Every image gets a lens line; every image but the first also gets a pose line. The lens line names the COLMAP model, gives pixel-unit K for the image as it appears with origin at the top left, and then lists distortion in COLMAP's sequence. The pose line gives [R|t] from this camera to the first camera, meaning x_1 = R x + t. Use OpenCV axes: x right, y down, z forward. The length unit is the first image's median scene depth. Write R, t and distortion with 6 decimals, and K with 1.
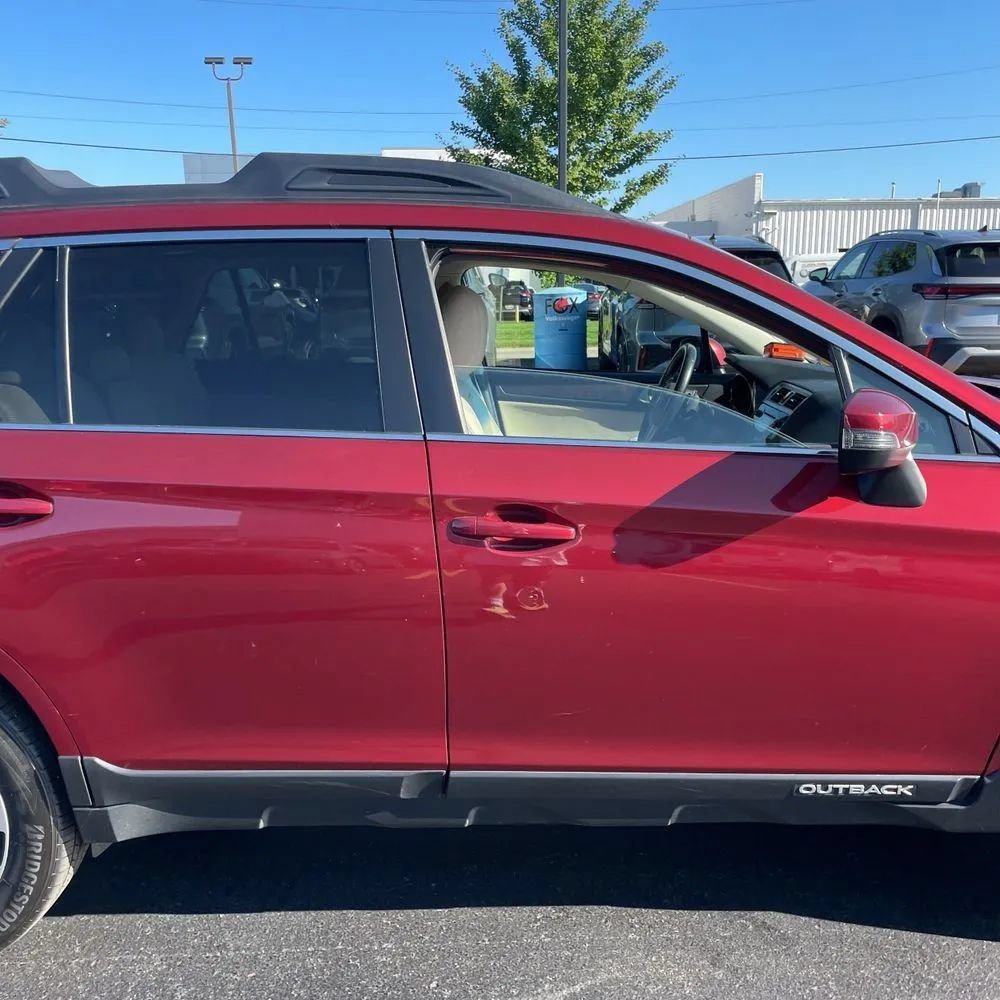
lens RADIAL K [[1011.7, 0, 510.5], [0, 1011.7, 501.4], [0, 0, 1]] dist [0.083819, -0.127507]
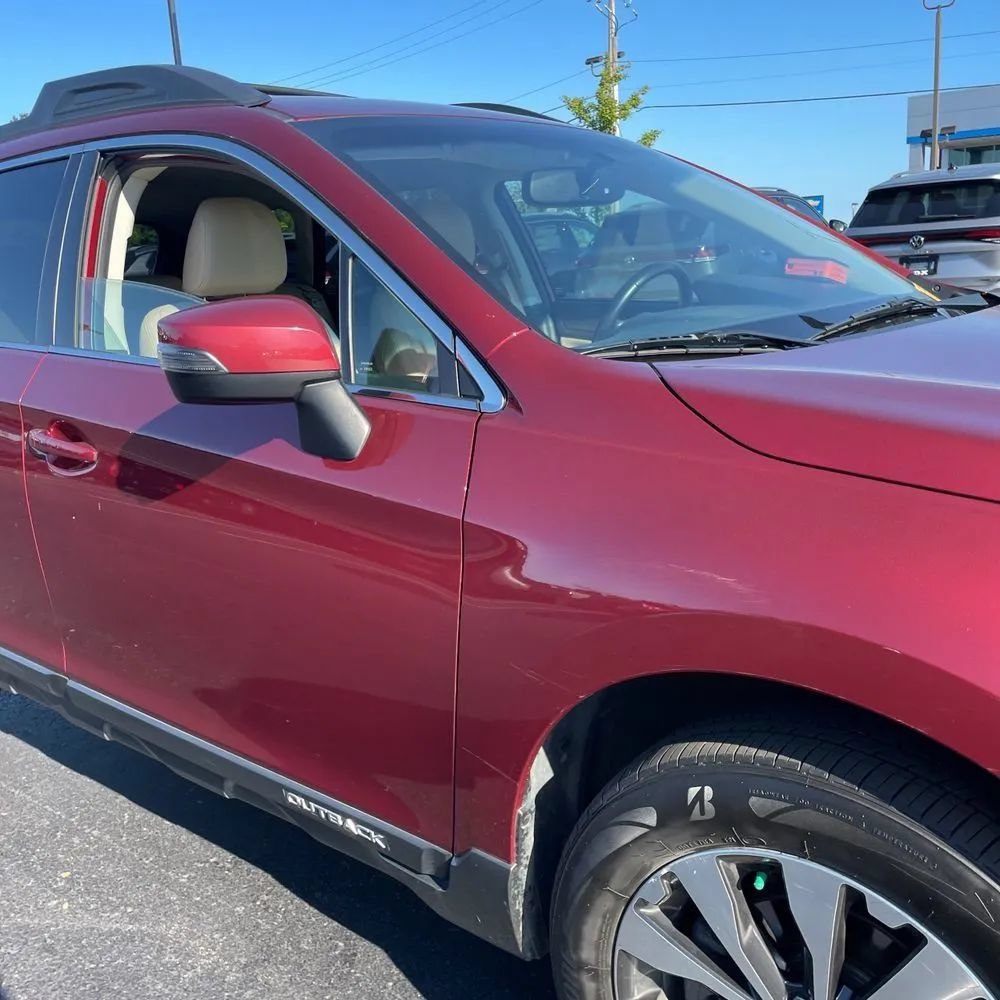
lens RADIAL K [[1004.2, 0, 497.5], [0, 1004.2, 516.3], [0, 0, 1]] dist [0.079028, -0.102115]
pose [[0.769912, 0.126434, -0.625499, 0.164806], [-0.090346, 0.991900, 0.089291, -0.005295], [0.631722, -0.012235, 0.775099, 0.088953]]
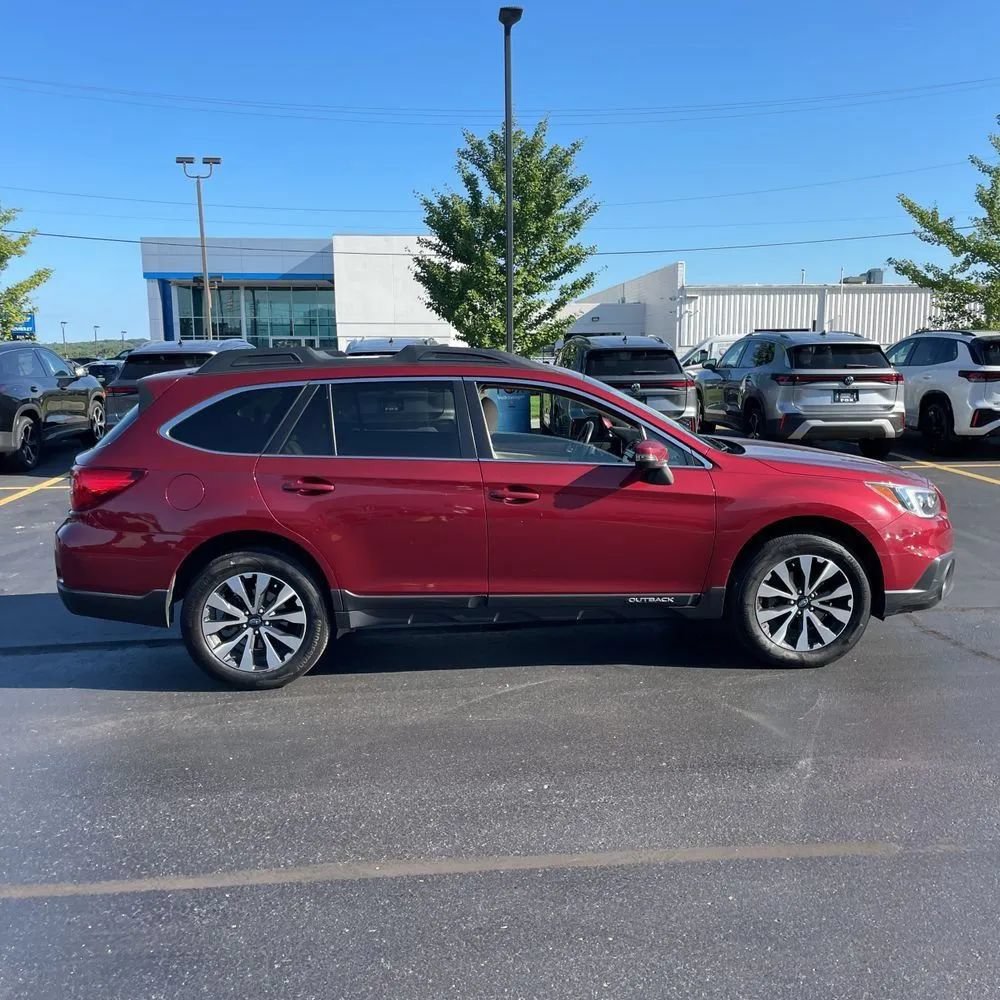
lens RADIAL K [[1011.7, 0, 510.5], [0, 1011.7, 501.4], [0, 0, 1]] dist [0.083819, -0.127507]
pose [[0.998244, -0.007122, 0.058806, -0.027660], [0.011122, 0.997625, -0.067979, 0.038222], [-0.058182, 0.068514, 0.995952, -0.270599]]
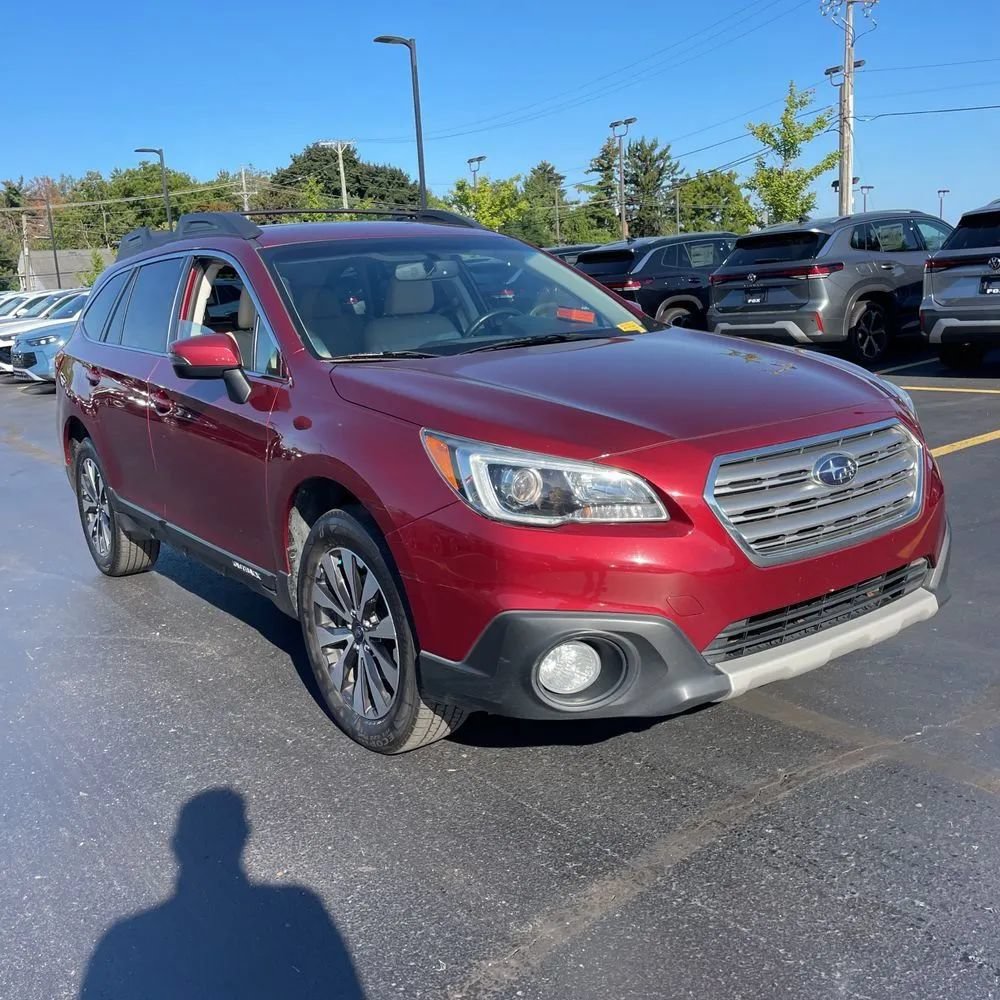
lens RADIAL K [[1011.7, 0, 510.5], [0, 1011.7, 501.4], [0, 0, 1]] dist [0.083819, -0.127507]
pose [[0.596705, 0.143970, -0.789440, 0.353950], [-0.116104, 0.988912, 0.092590, -0.007791], [0.794017, 0.036408, 0.606805, 0.058191]]
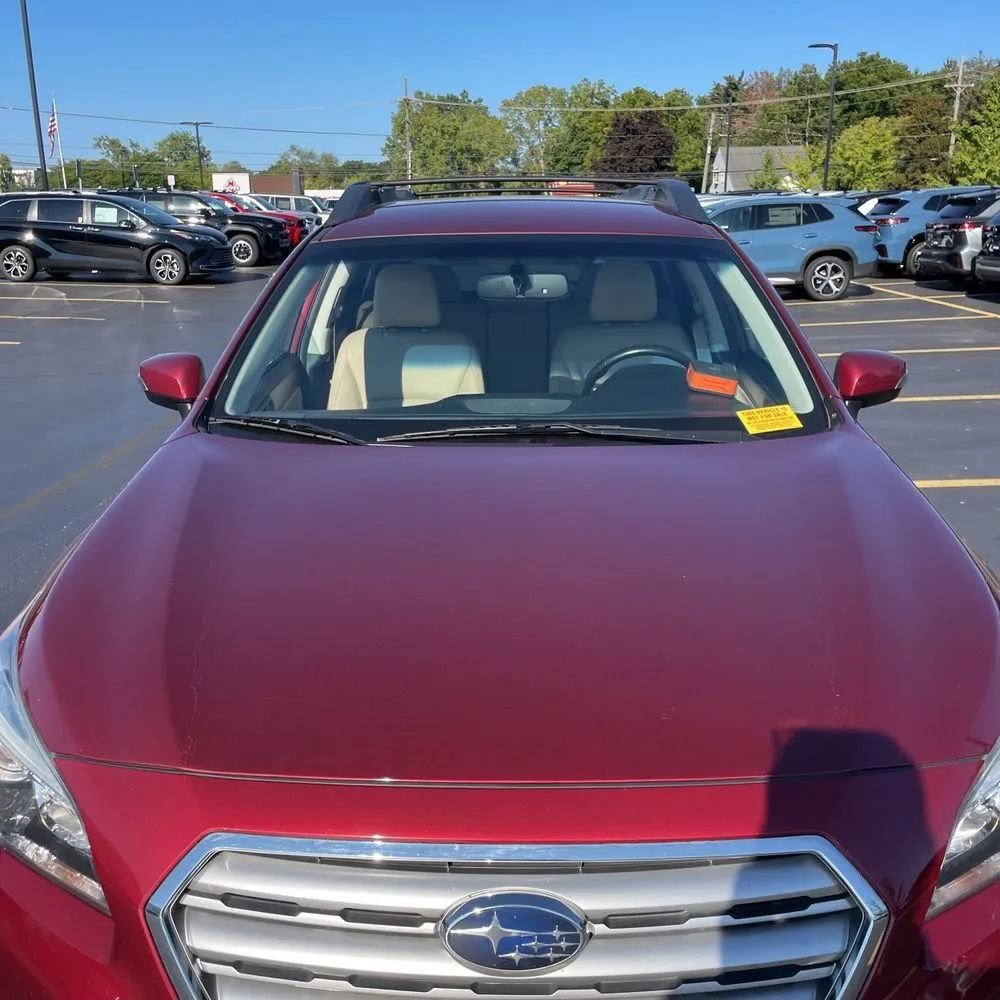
lens RADIAL K [[1011.7, 0, 510.5], [0, 1011.7, 501.4], [0, 0, 1]] dist [0.083819, -0.127507]
pose [[-0.015141, 0.291563, -0.956432, 0.302163], [-0.204823, 0.935353, 0.288379, -0.071974], [0.978682, 0.200265, 0.045557, 0.239805]]
